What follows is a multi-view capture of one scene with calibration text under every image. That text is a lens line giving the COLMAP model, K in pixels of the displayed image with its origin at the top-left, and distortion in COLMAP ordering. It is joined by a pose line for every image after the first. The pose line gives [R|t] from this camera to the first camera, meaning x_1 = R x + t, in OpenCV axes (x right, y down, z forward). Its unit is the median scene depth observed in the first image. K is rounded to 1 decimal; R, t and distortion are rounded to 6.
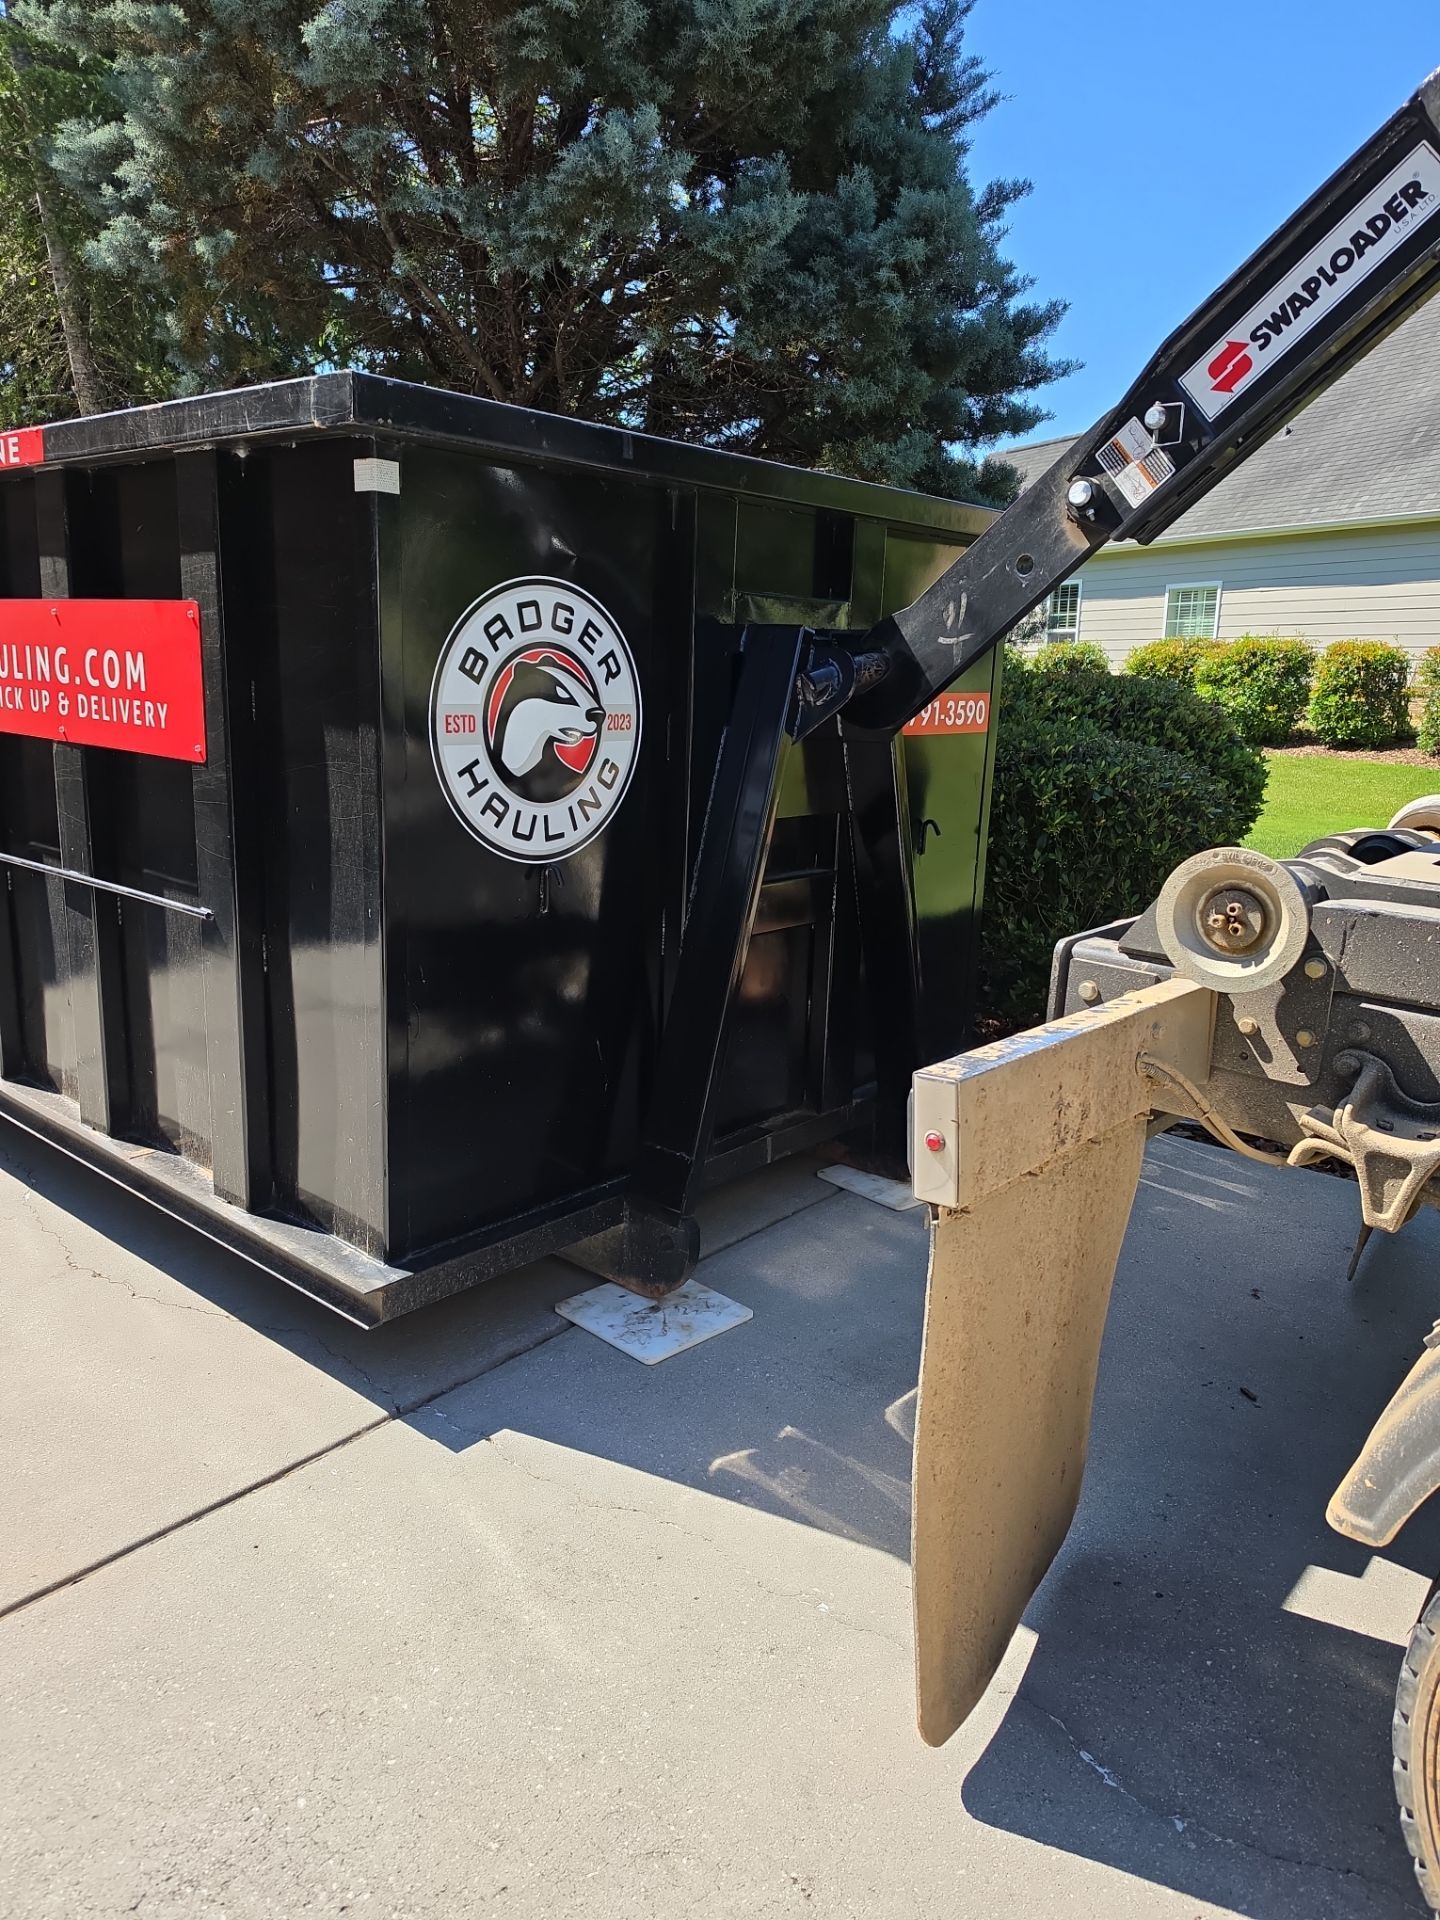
lens RADIAL K [[1422.7, 0, 720.0], [0, 1422.7, 960.0], [0, 0, 1]] dist [0.092570, -0.135538]
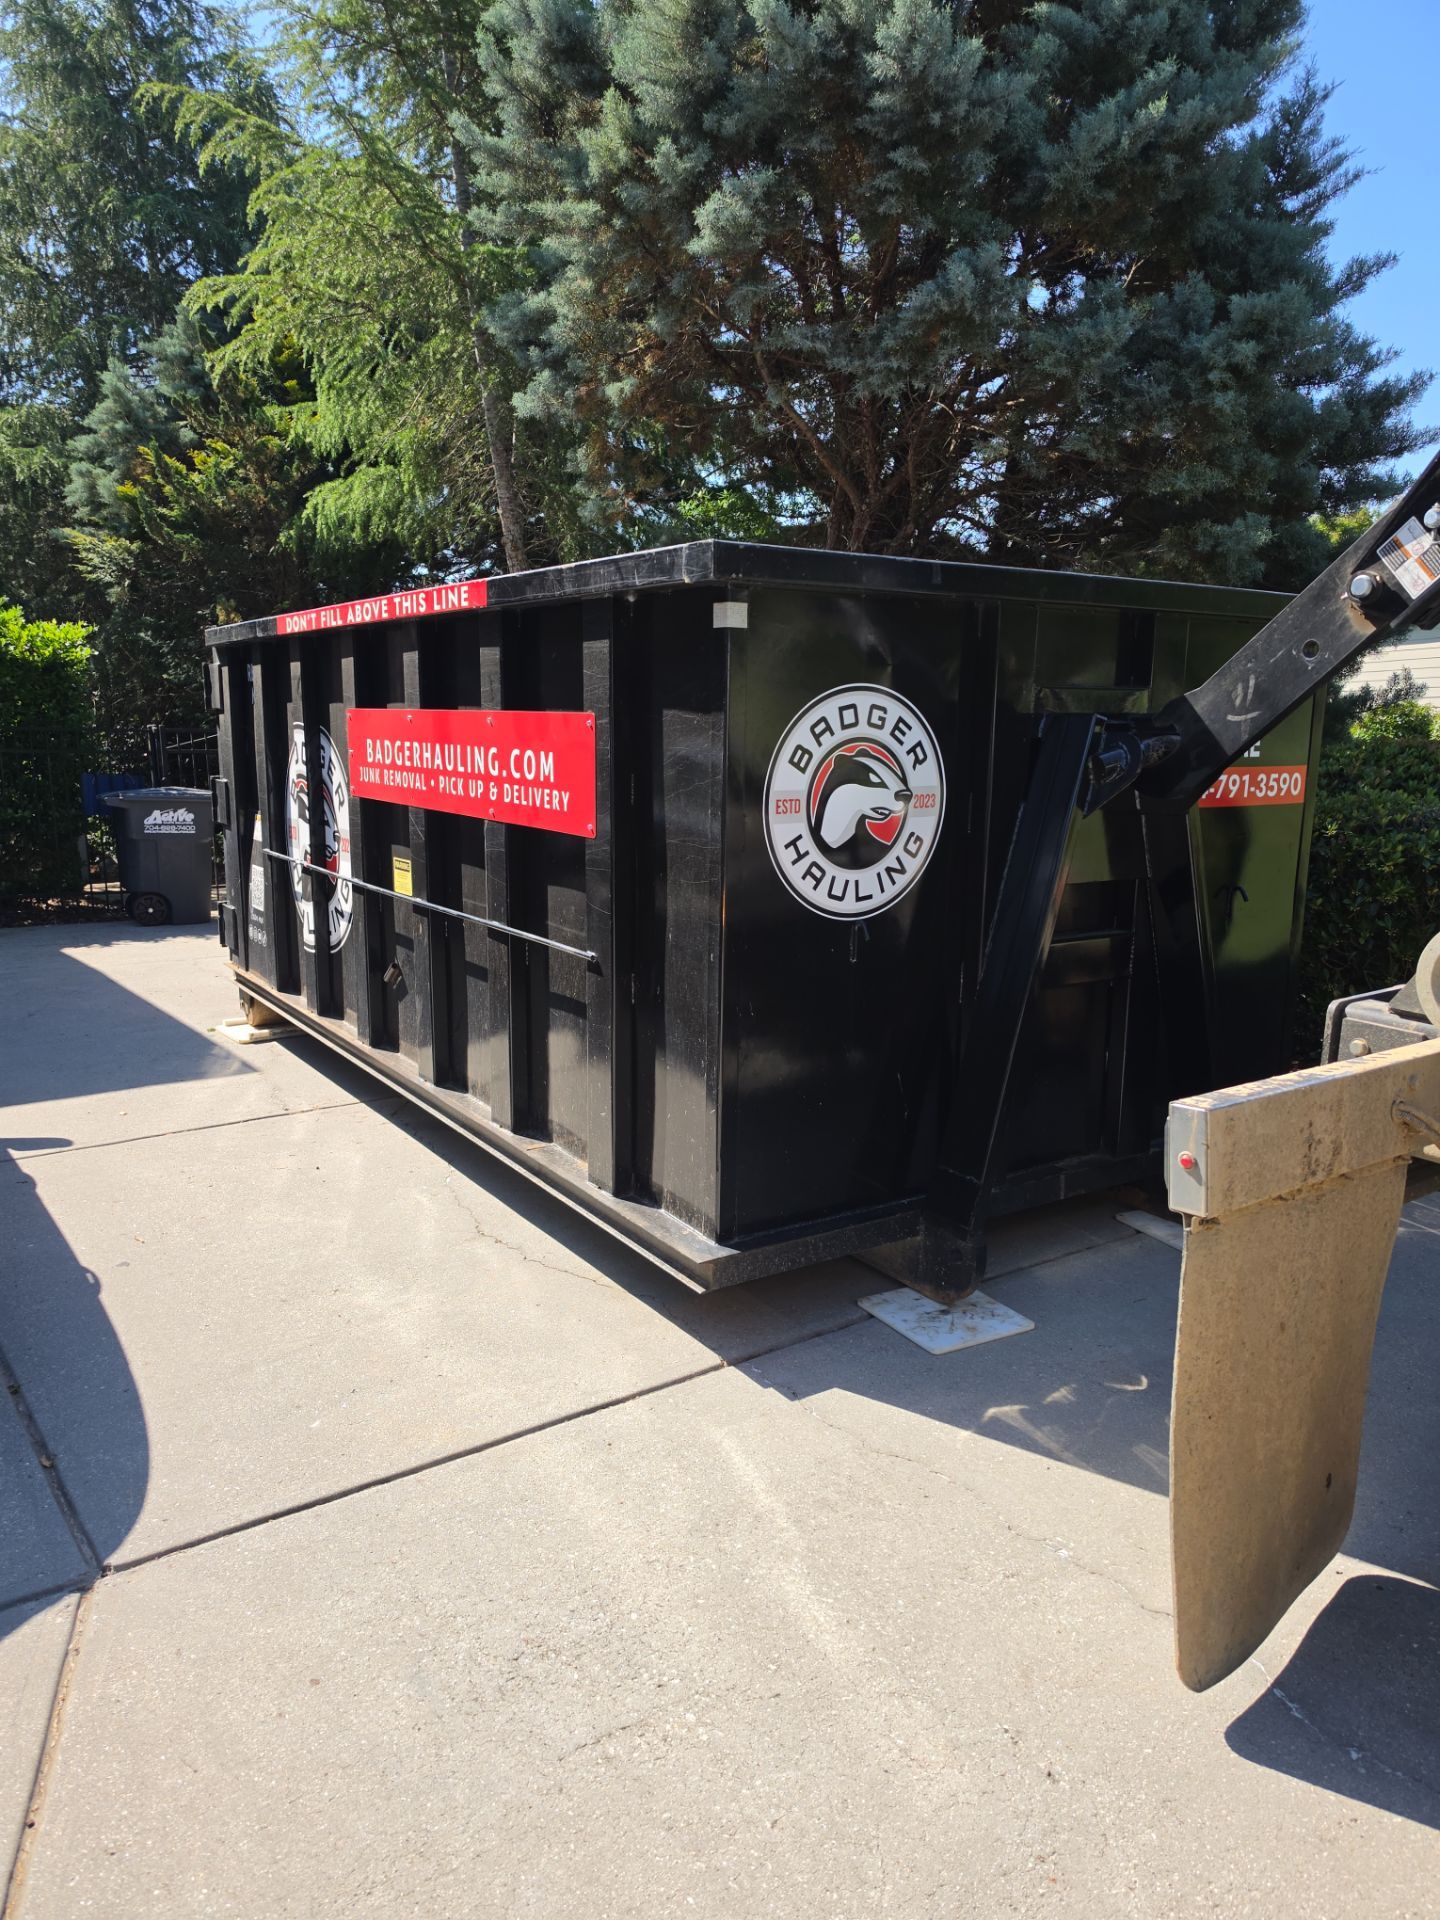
lens RADIAL K [[1473.1, 0, 662.7], [0, 1473.1, 1022.5], [0, 0, 1]] dist [0.081302, -0.157736]
pose [[0.957443, 0.036367, -0.286324, 0.074037], [-0.037683, 0.999289, 0.000917, 0.021443], [0.286153, 0.009911, 0.958133, -0.216232]]
